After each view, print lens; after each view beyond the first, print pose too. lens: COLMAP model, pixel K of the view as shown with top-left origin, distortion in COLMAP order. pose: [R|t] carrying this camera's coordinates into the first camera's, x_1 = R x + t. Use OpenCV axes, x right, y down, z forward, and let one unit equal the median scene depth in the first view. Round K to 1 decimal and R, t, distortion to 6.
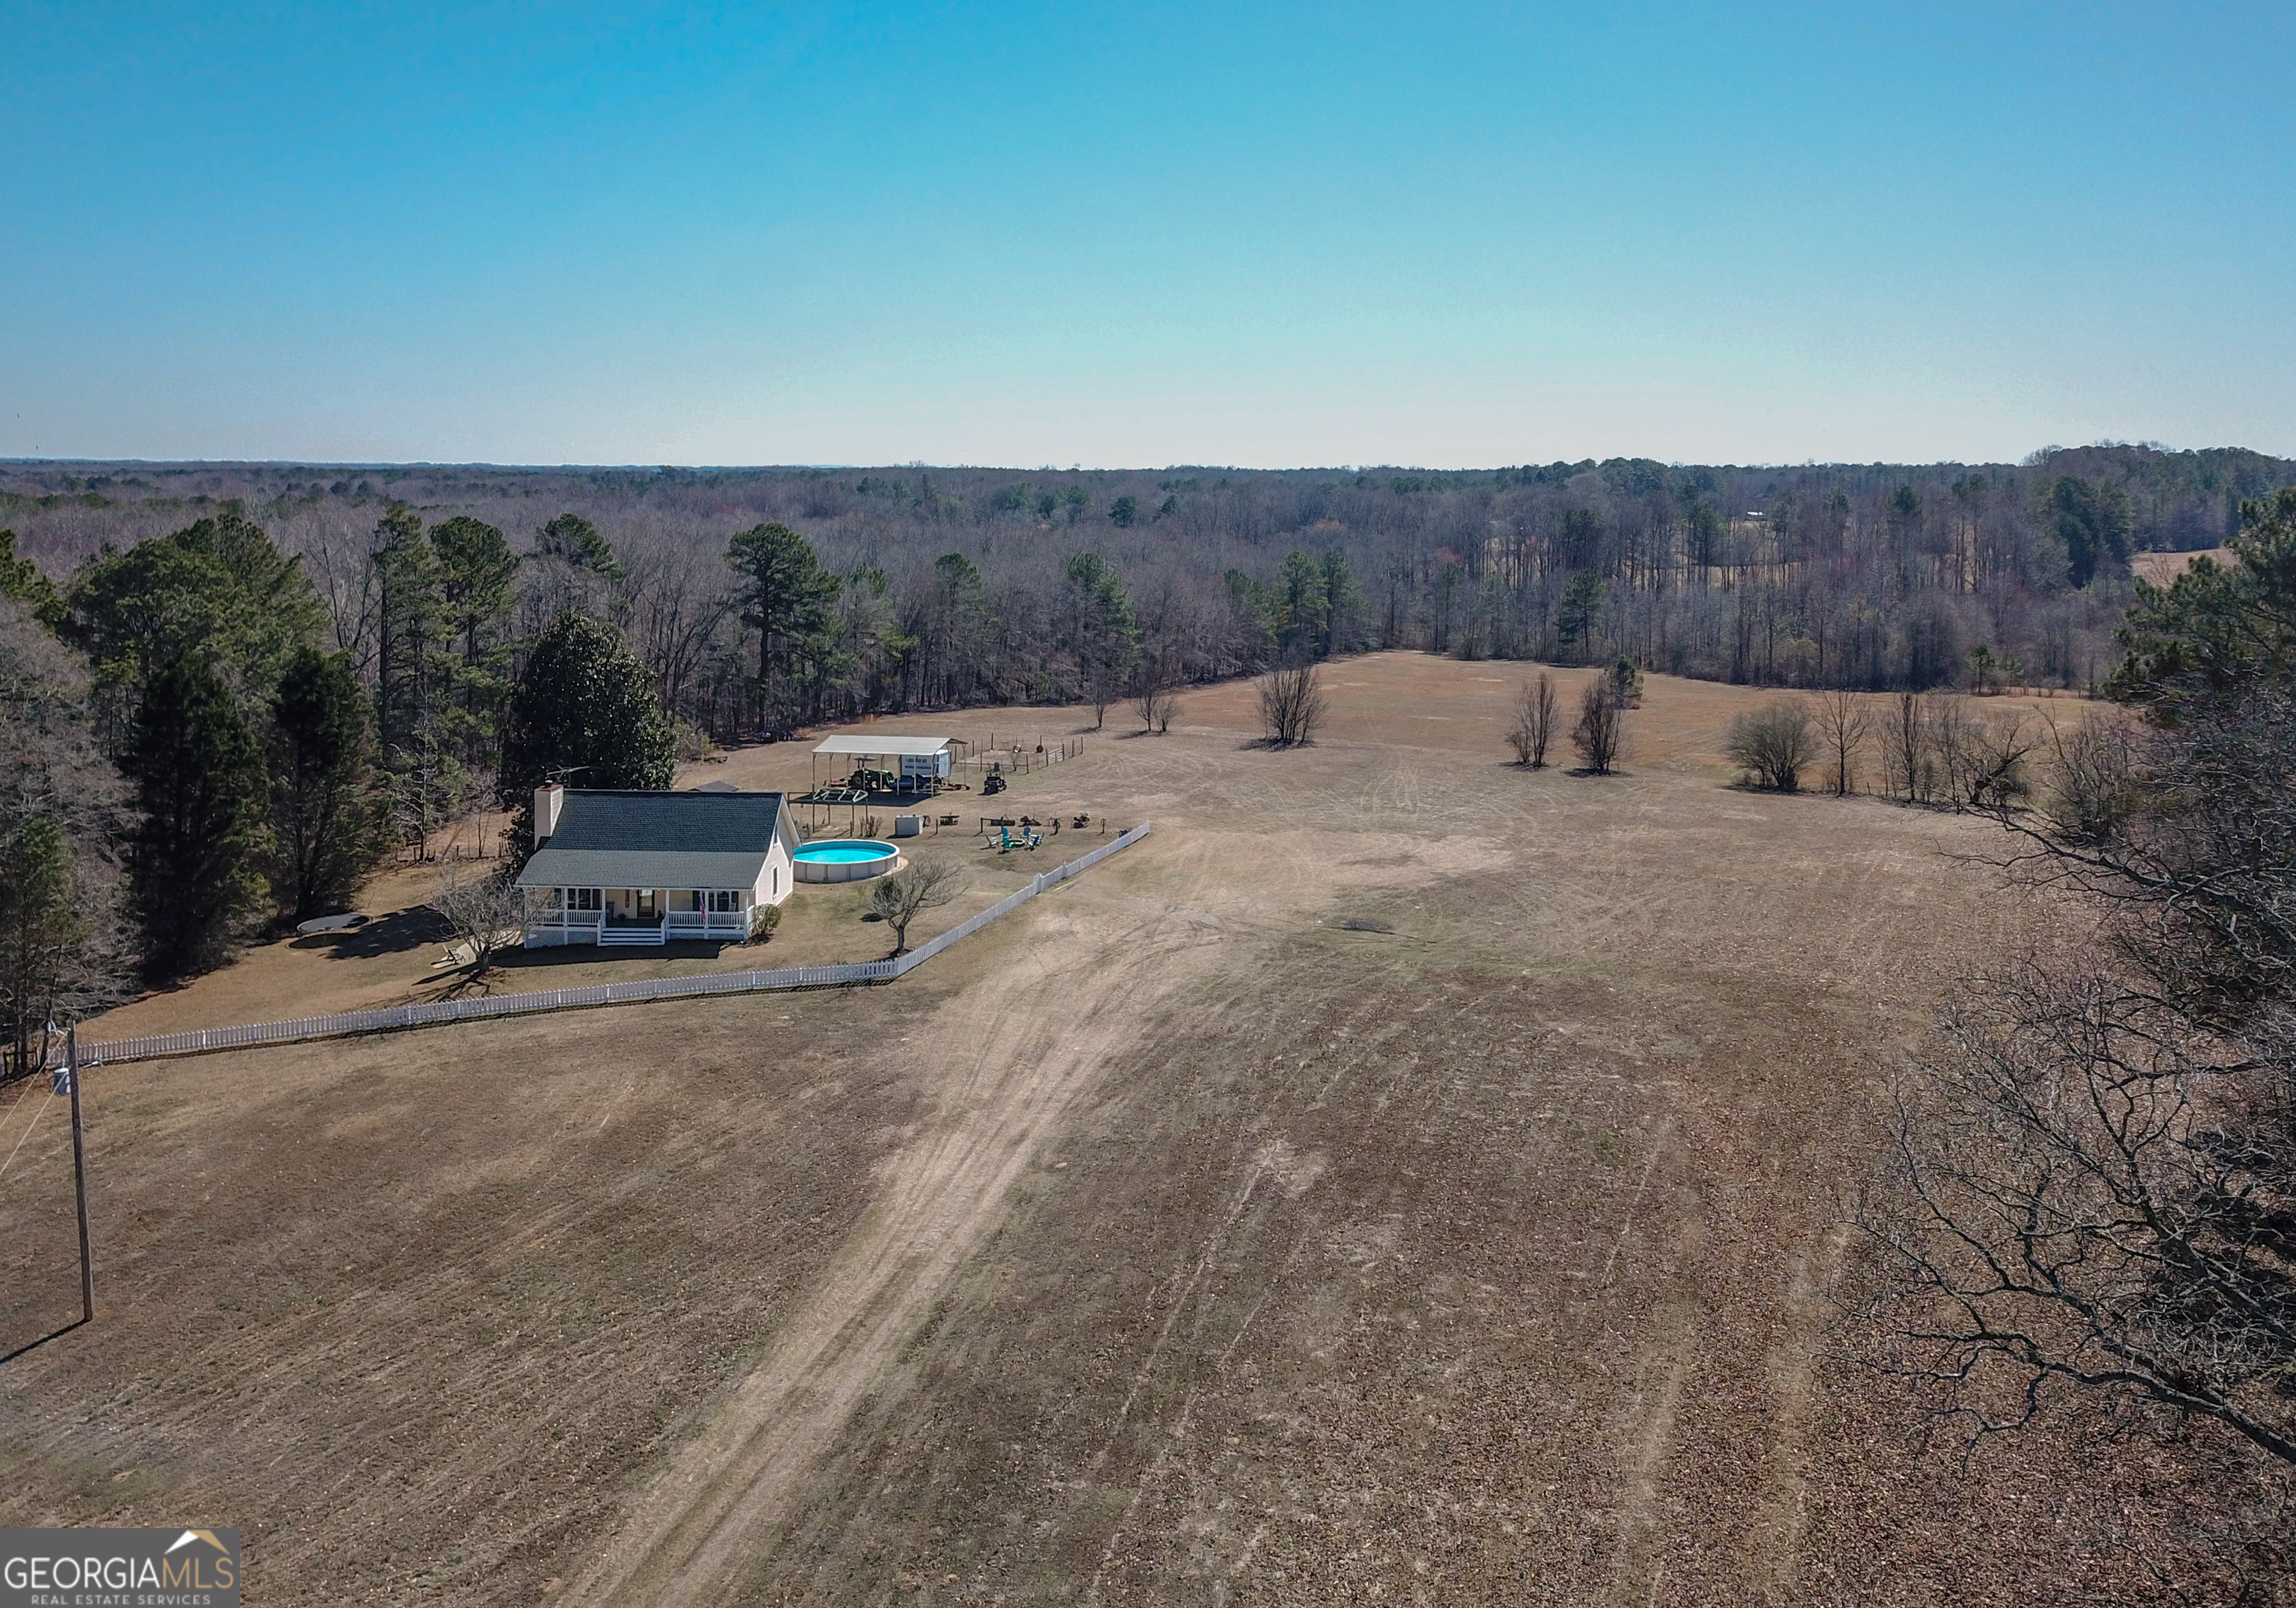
lens RADIAL K [[1812.8, 0, 1142.8], [0, 1812.8, 574.2], [0, 0, 1]] dist [0.008001, 0.004909]
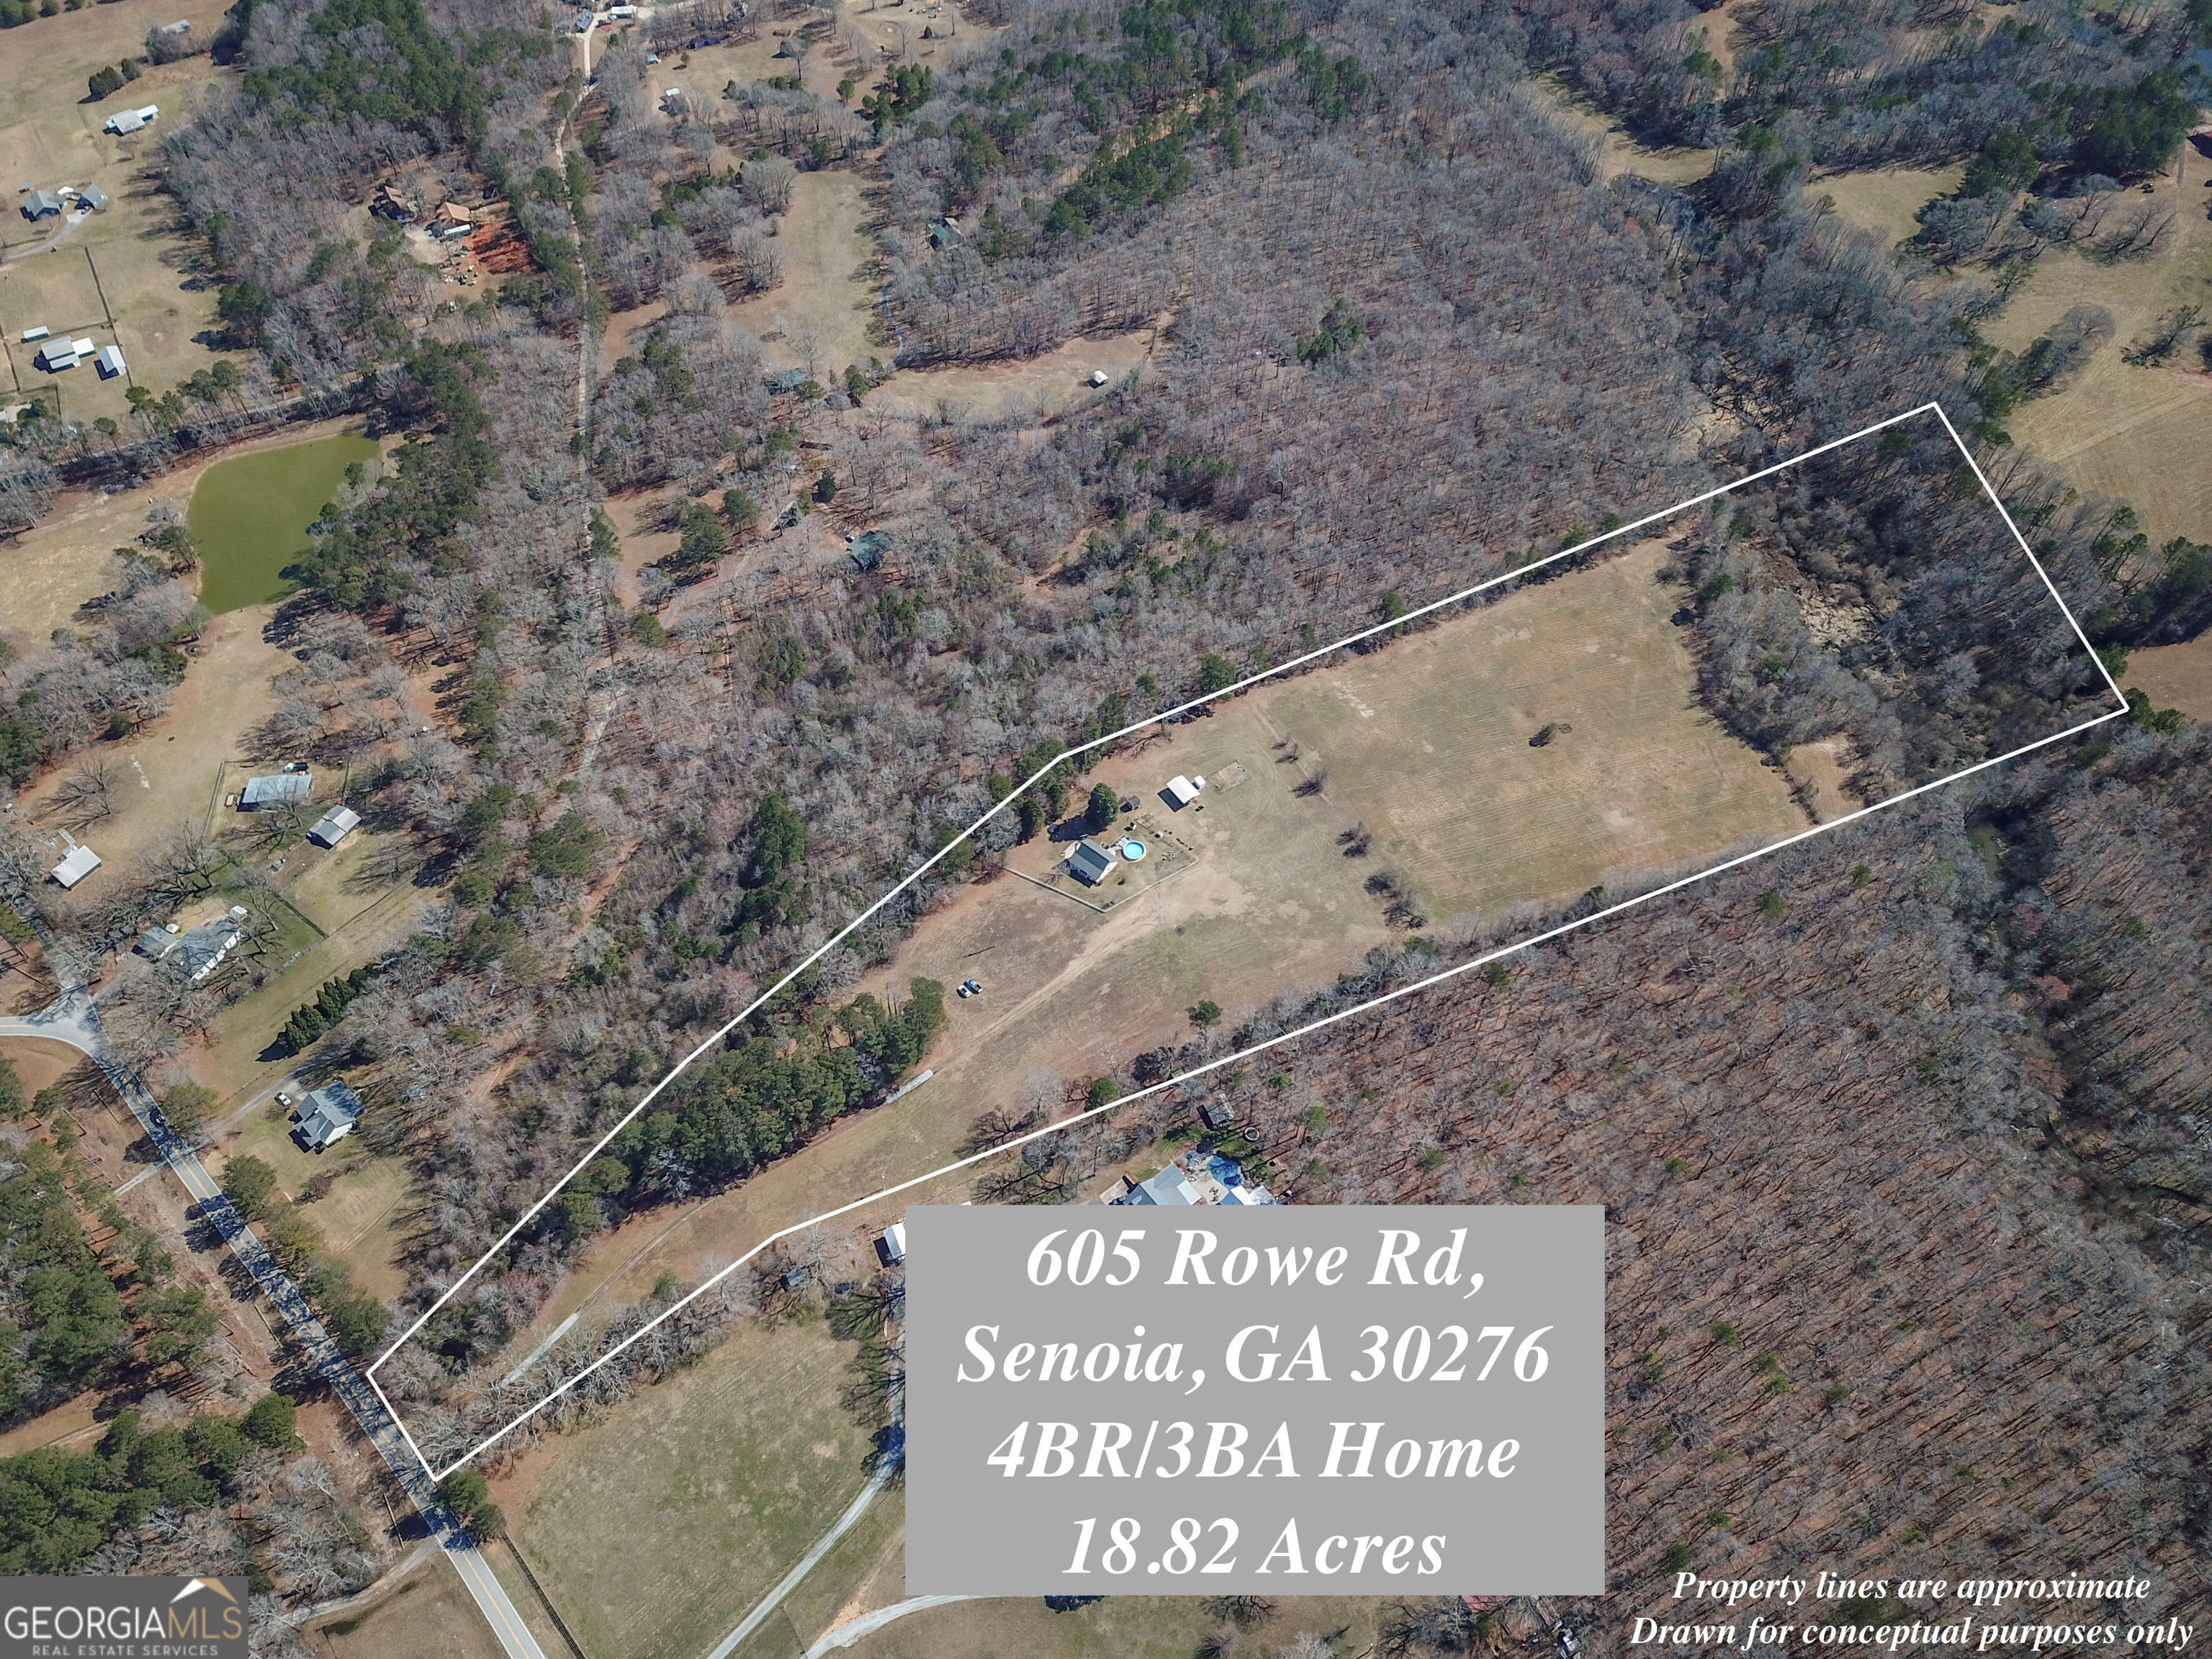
lens RADIAL K [[1701.4, 0, 1106.0], [0, 1701.4, 829.5], [0, 0, 1]] dist [0.033896, -0.003319]
pose [[0.799523, 0.485285, -0.353924, 1.714302], [-0.030234, 0.621018, 0.783213, -4.320371], [0.599874, -0.615496, 0.511190, -1.777209]]
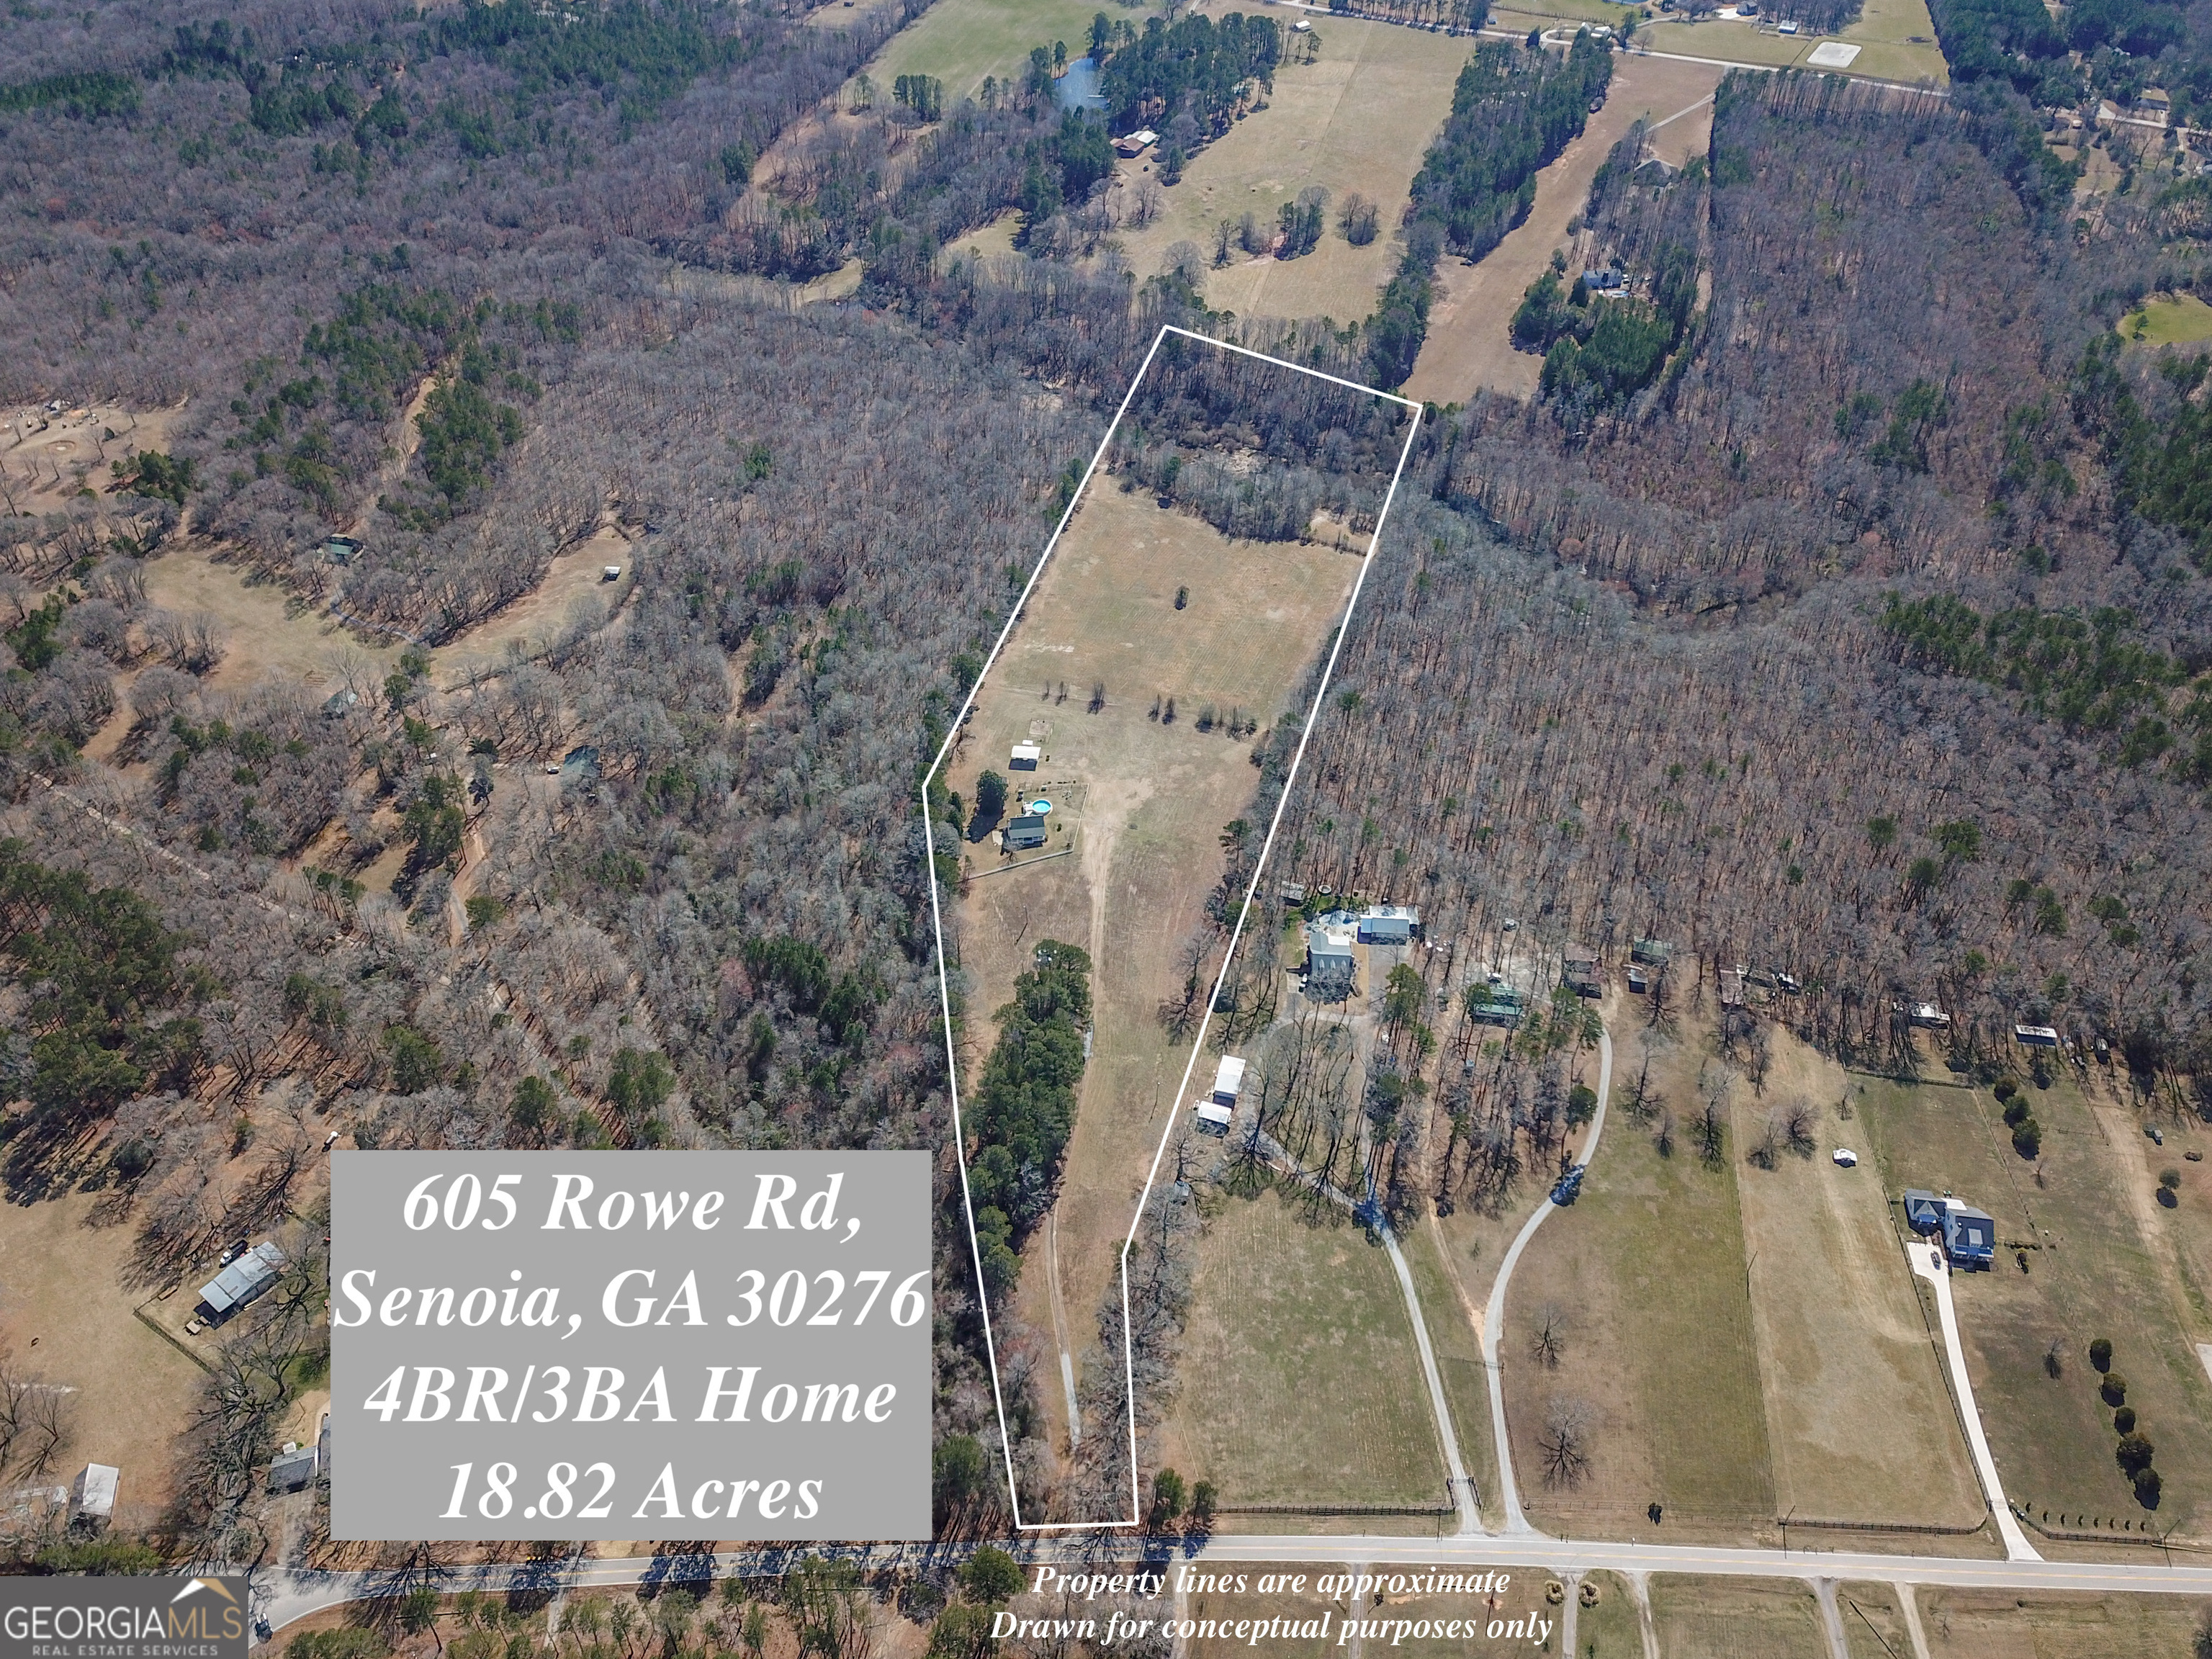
lens RADIAL K [[1701.4, 0, 1106.0], [0, 1701.4, 829.5], [0, 0, 1]] dist [0.033896, -0.003319]
pose [[0.980123, -0.121030, 0.157195, -0.949323], [-0.004651, 0.778117, 0.628103, -3.680422], [-0.198335, -0.616349, 0.762087, -3.717884]]
